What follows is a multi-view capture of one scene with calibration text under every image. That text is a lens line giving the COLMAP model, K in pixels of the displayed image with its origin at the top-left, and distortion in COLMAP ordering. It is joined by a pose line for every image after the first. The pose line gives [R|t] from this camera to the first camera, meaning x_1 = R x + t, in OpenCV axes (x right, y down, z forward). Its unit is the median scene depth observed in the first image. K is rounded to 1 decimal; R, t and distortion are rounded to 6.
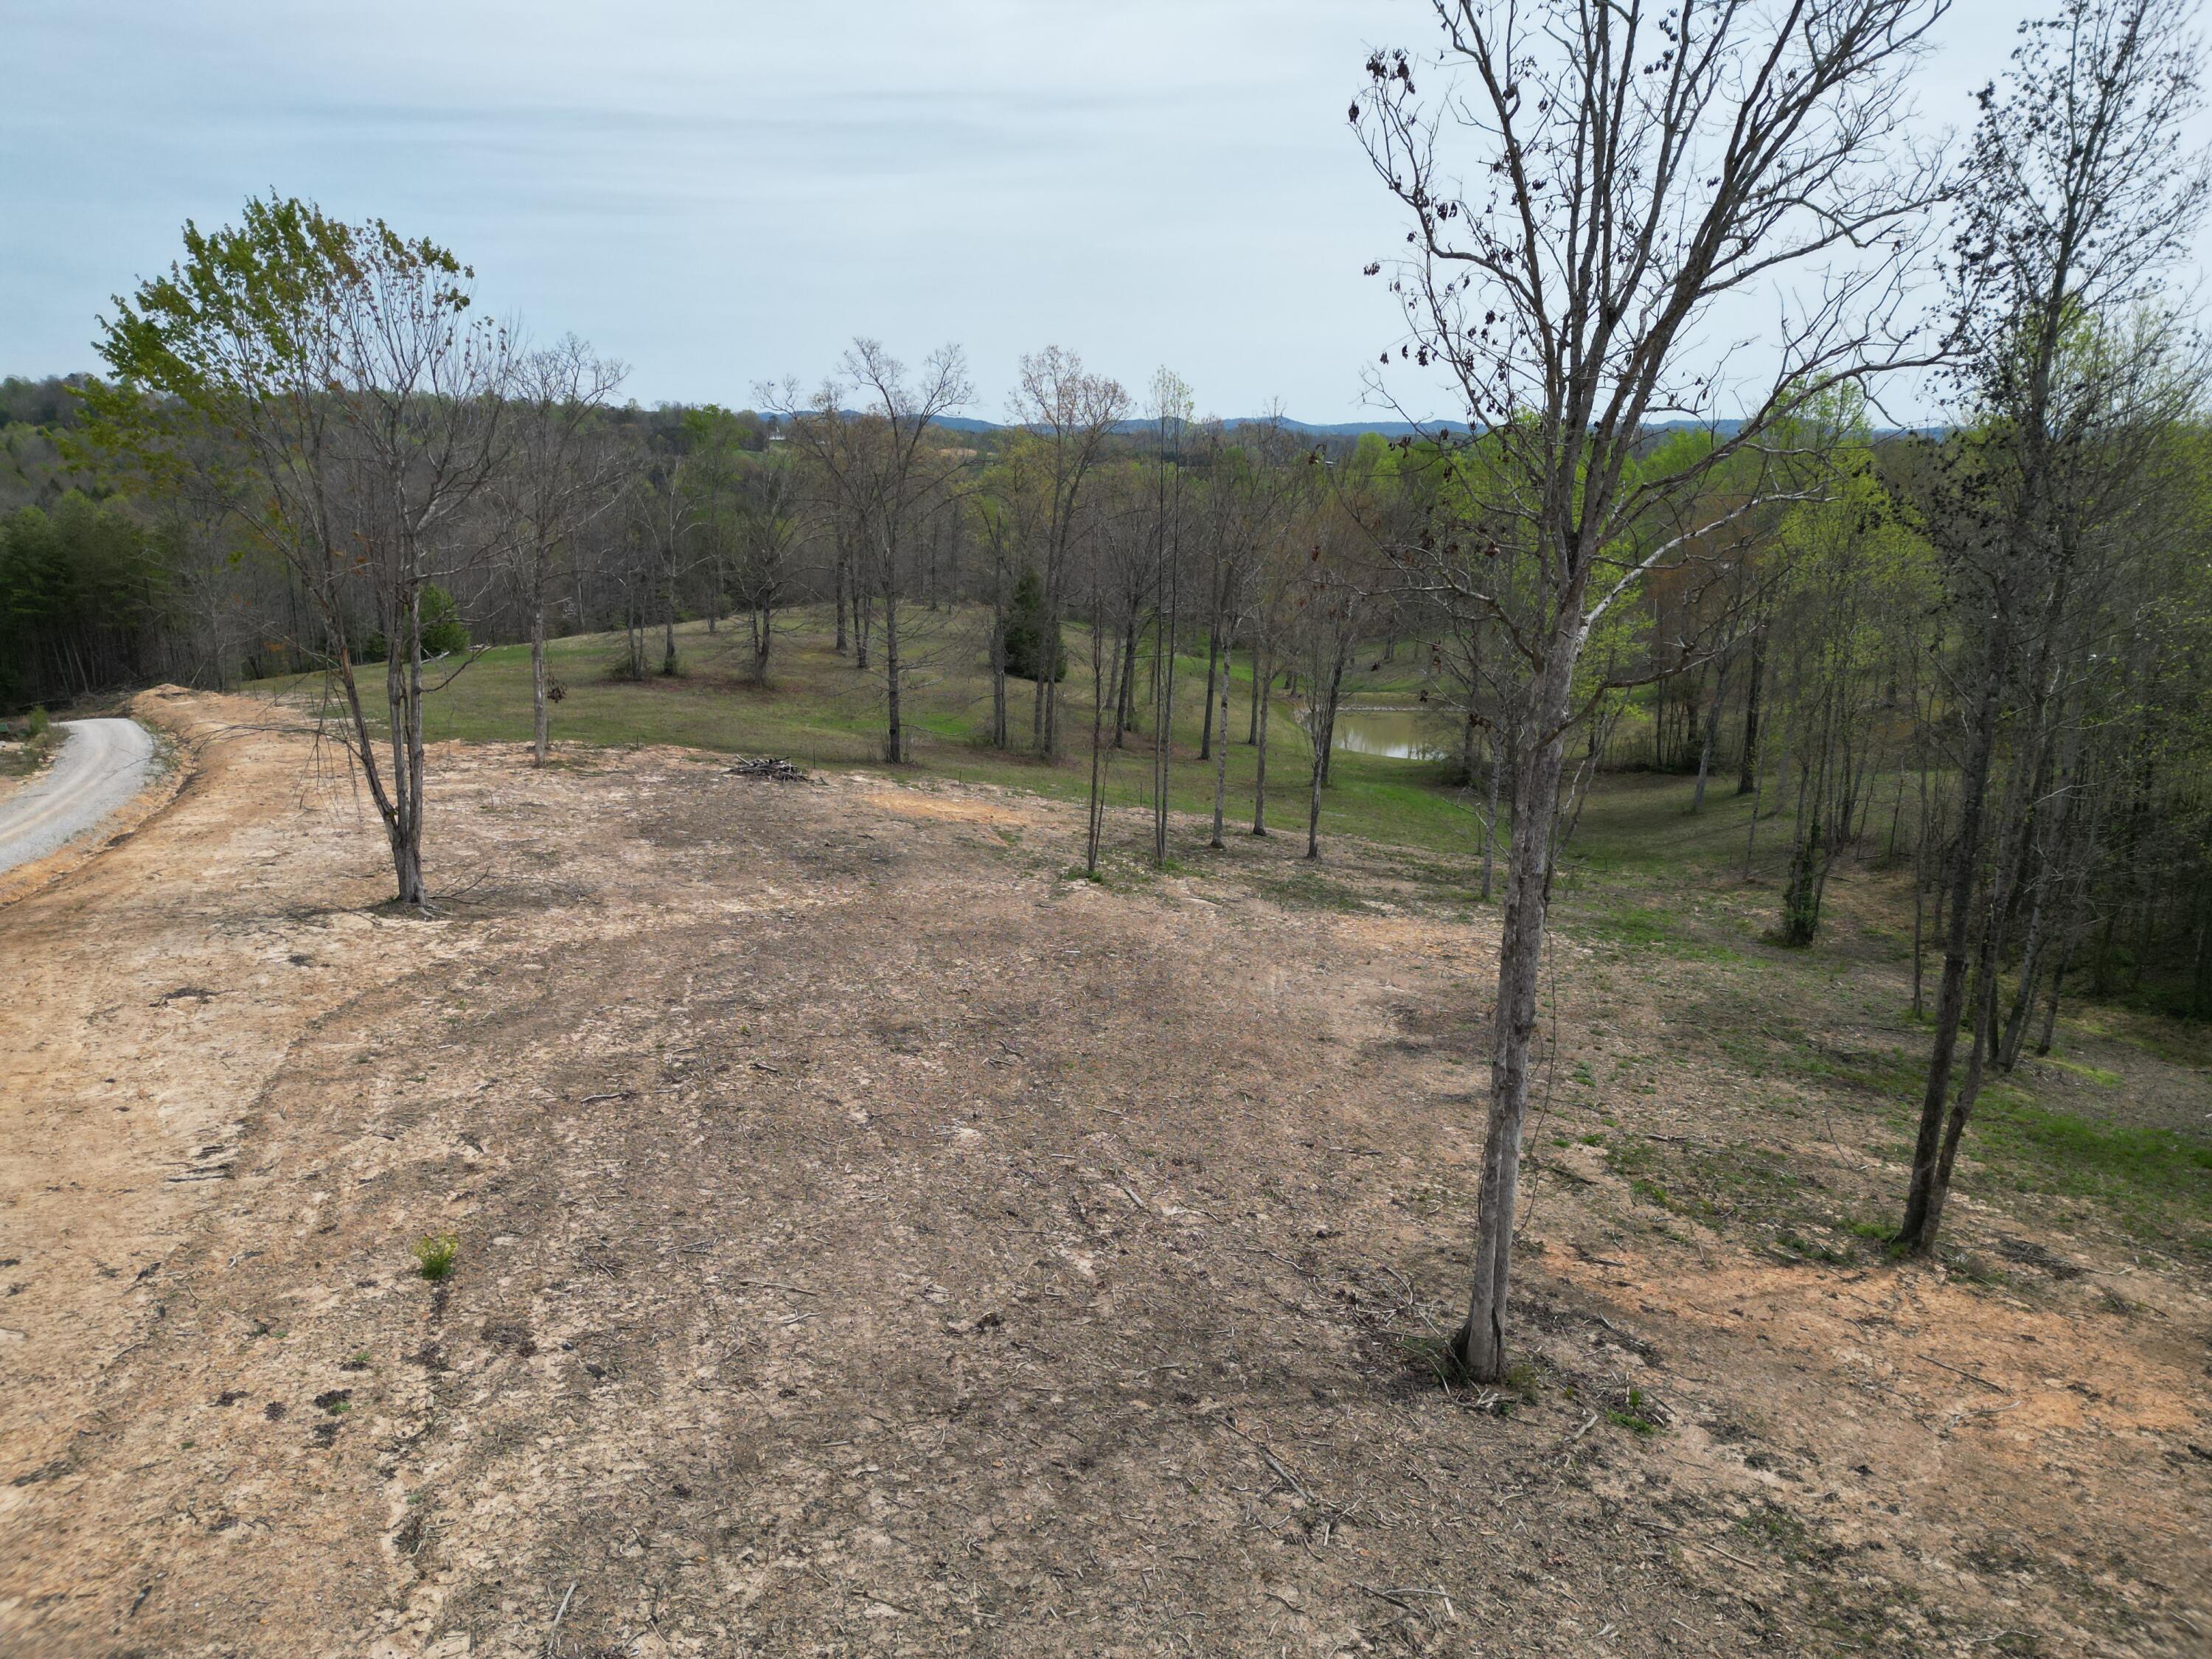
lens RADIAL K [[1550.7, 0, 1082.7], [0, 1550.7, 828.2], [0, 0, 1]] dist [0.057397, -0.059300]
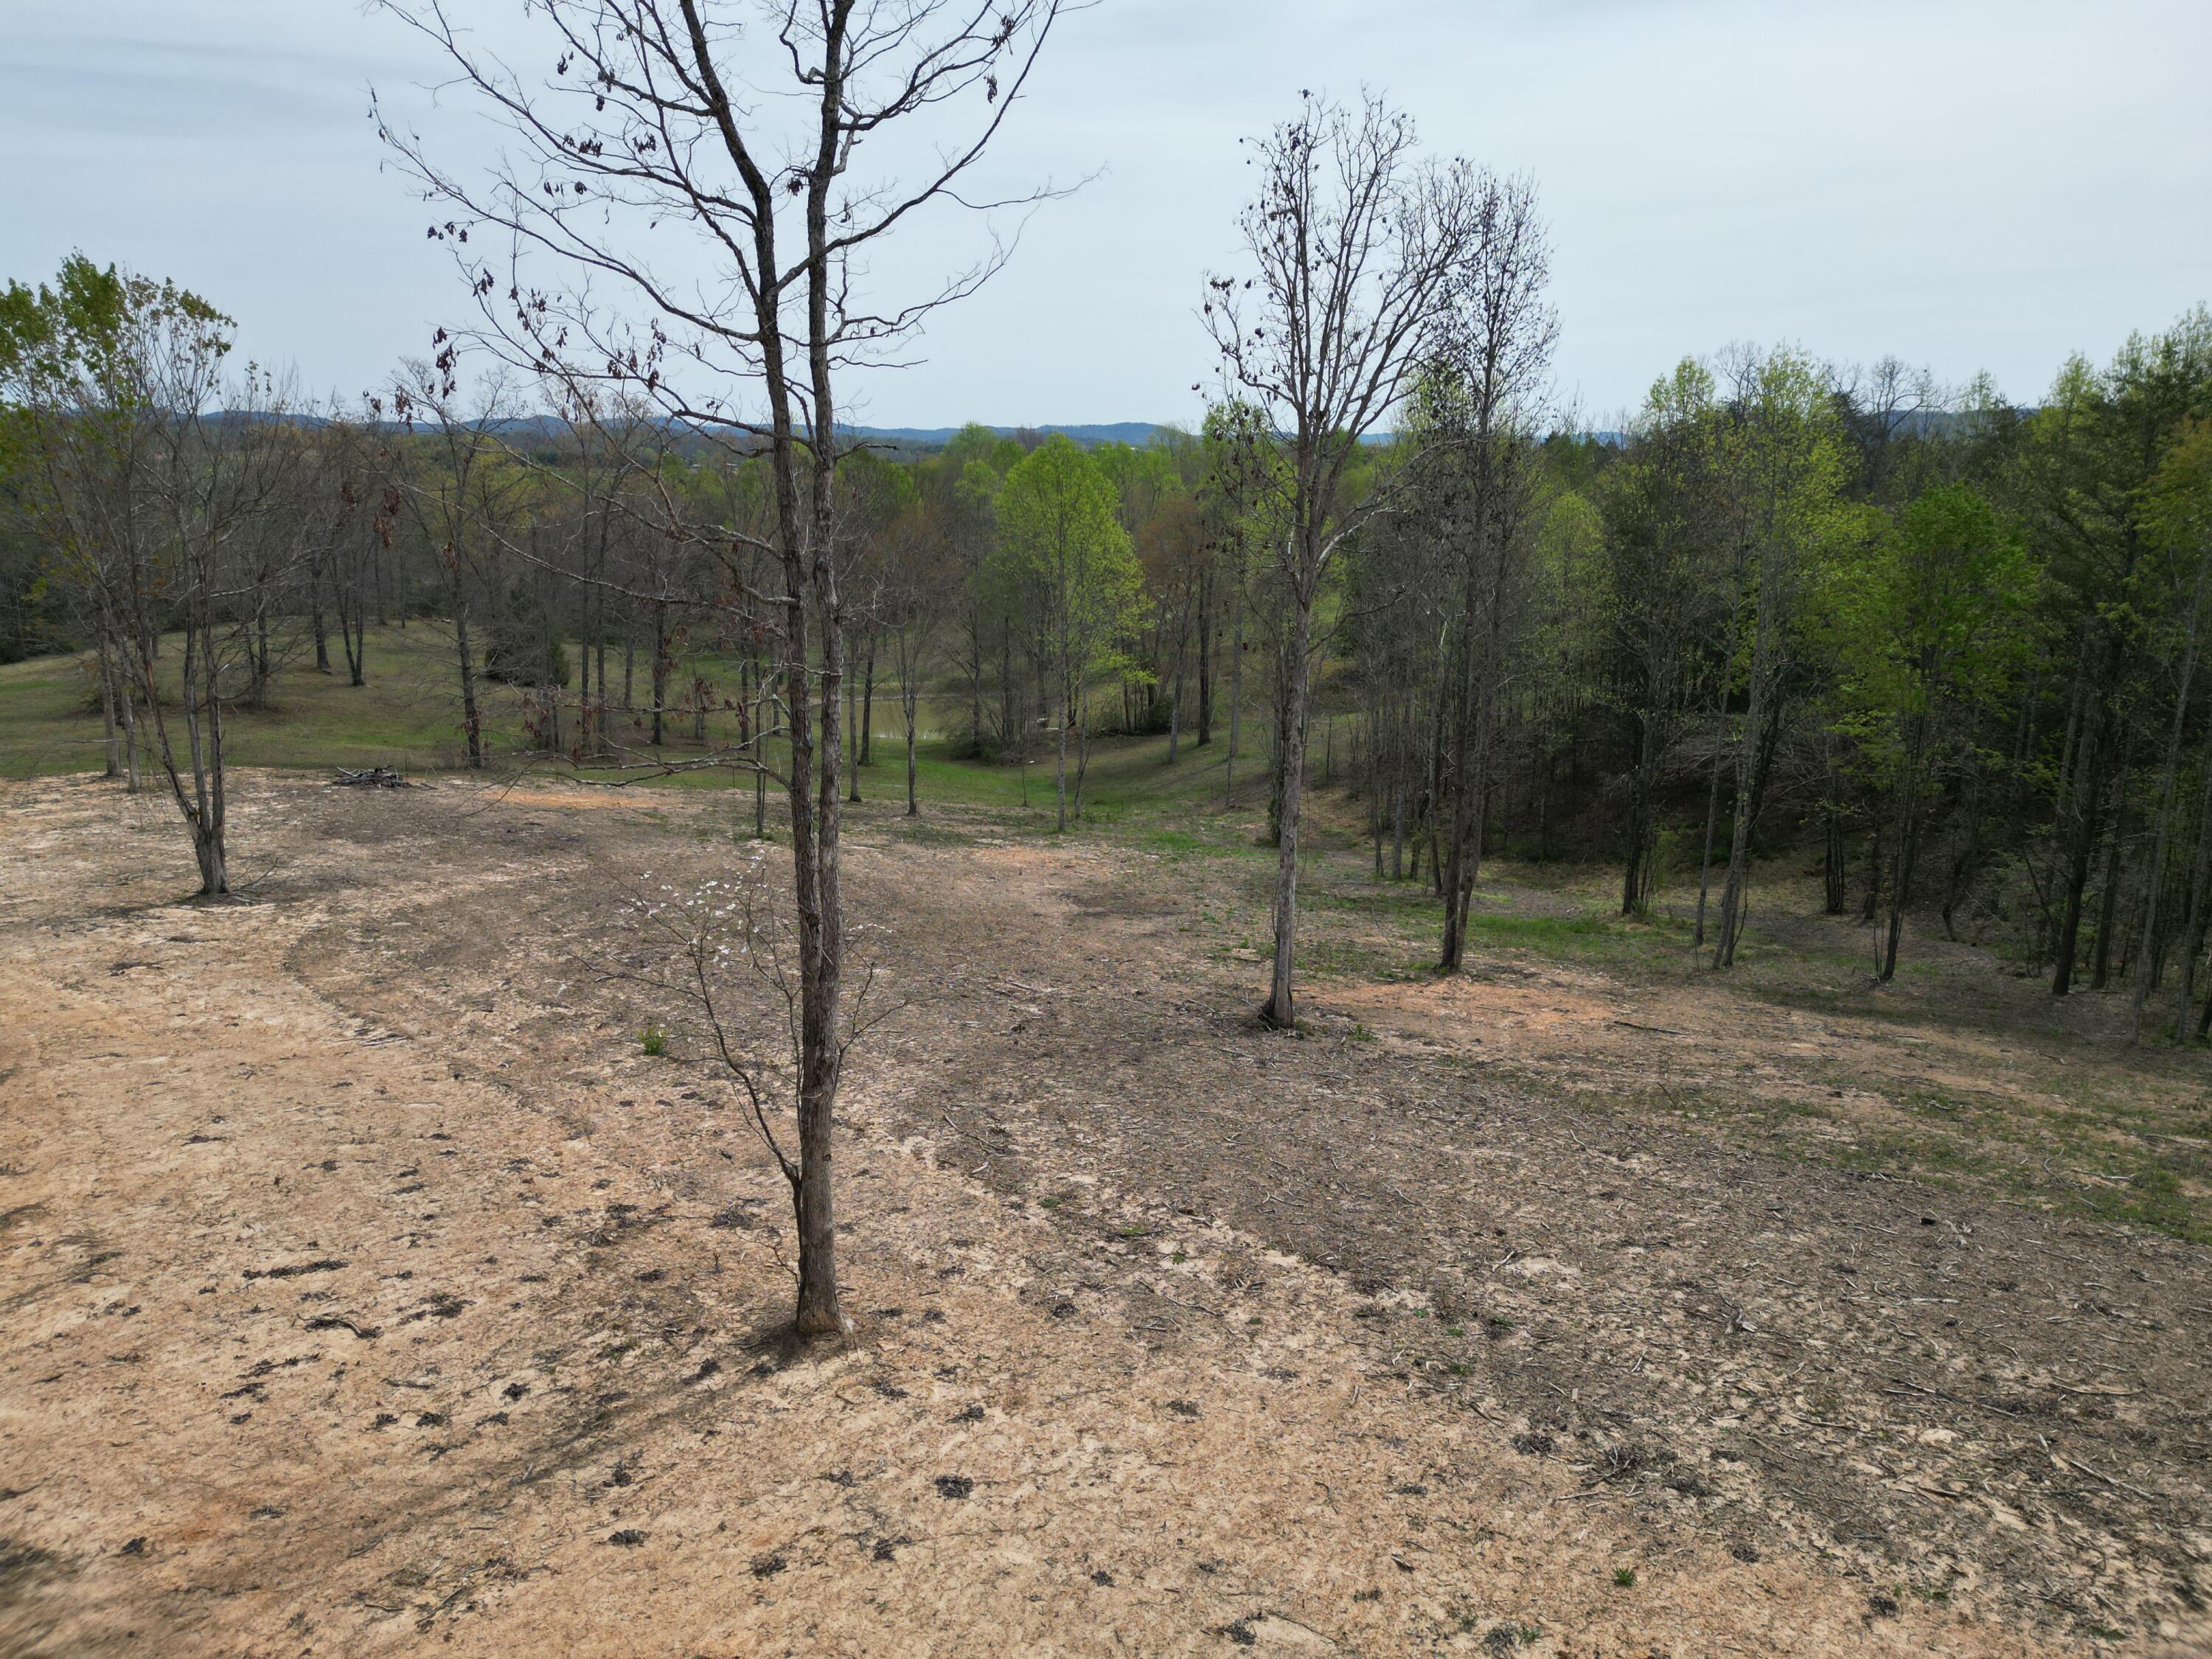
lens RADIAL K [[1546.2, 0, 1091.0], [0, 1546.2, 823.1], [0, 0, 1]] dist [0.070962, -0.059952]
pose [[0.929599, -0.090856, 0.357199, -0.257358], [0.092516, 0.995633, 0.012478, 0.042185], [-0.356773, 0.021448, 0.933945, -0.254204]]
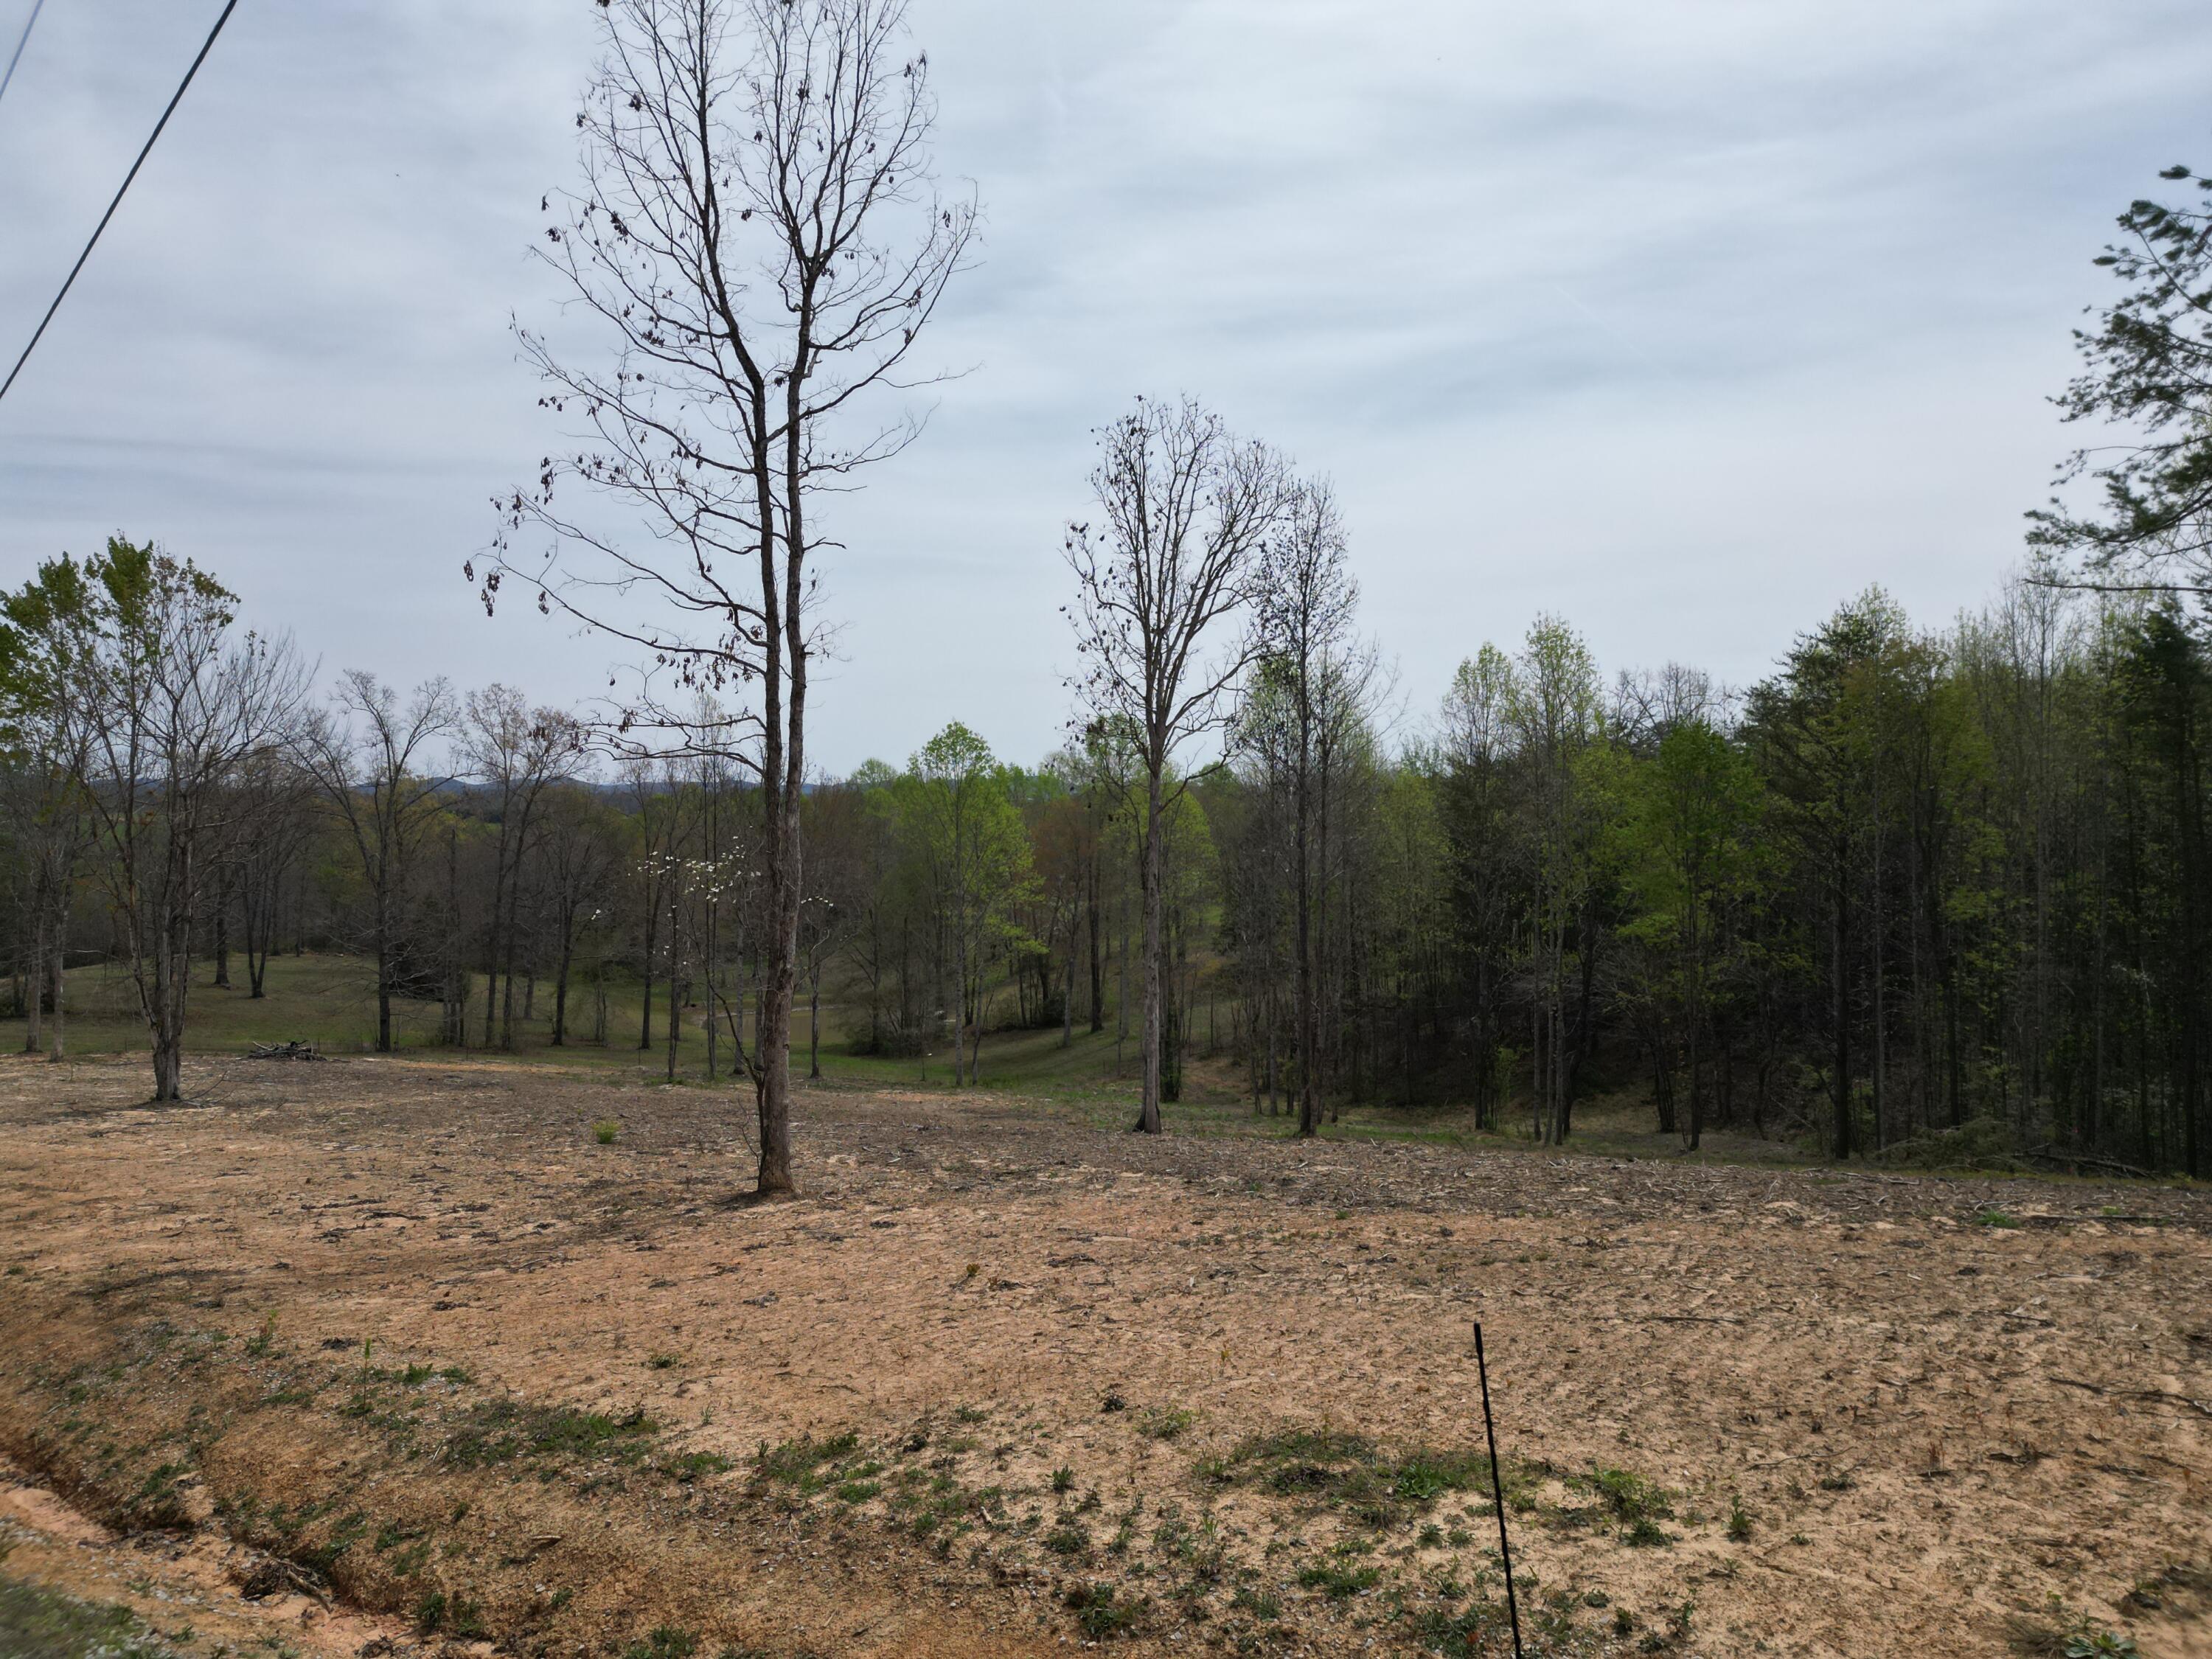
lens RADIAL K [[1546.2, 0, 1091.0], [0, 1546.2, 823.1], [0, 0, 1]] dist [0.070962, -0.059952]
pose [[0.902413, -0.022162, 0.430301, -0.318816], [0.118595, 0.972877, -0.198608, 0.166719], [-0.414229, 0.230258, 0.880566, -0.389119]]
